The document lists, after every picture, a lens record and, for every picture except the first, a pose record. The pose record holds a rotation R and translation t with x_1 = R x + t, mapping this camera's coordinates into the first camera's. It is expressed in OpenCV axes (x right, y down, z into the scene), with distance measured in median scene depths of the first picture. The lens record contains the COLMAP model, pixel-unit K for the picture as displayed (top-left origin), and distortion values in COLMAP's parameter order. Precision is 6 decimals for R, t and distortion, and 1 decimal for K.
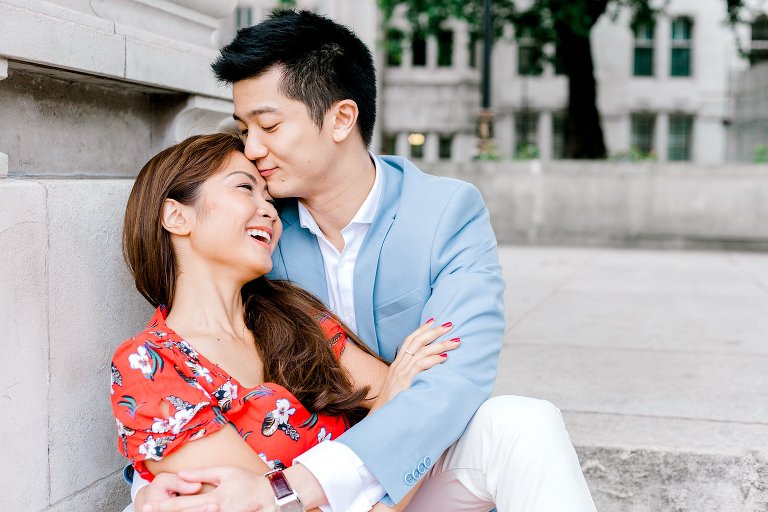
lens RADIAL K [[1179.4, 0, 384.0], [0, 1179.4, 256.0], [0, 0, 1]] dist [0.003204, 0.064858]
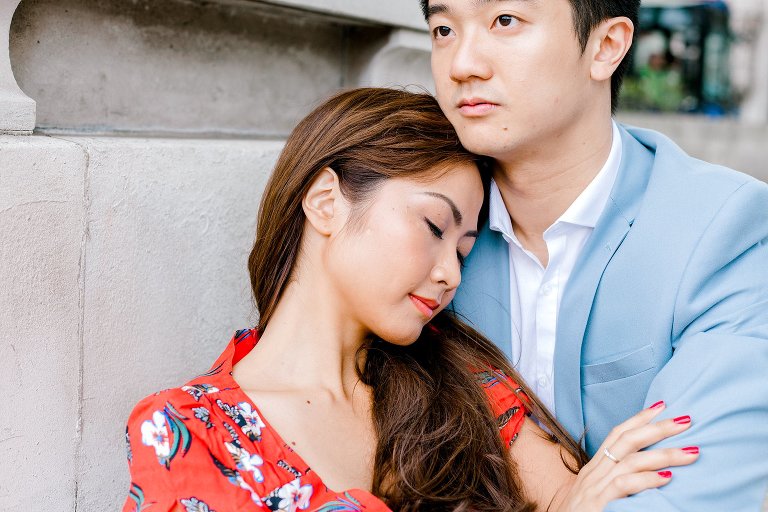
lens RADIAL K [[1179.4, 0, 384.0], [0, 1179.4, 256.0], [0, 0, 1]] dist [0.003204, 0.064858]
pose [[0.946706, 0.081544, -0.311606, 0.086780], [-0.068817, 0.996292, 0.051642, -0.041776], [0.314662, -0.027446, 0.948807, 0.379847]]
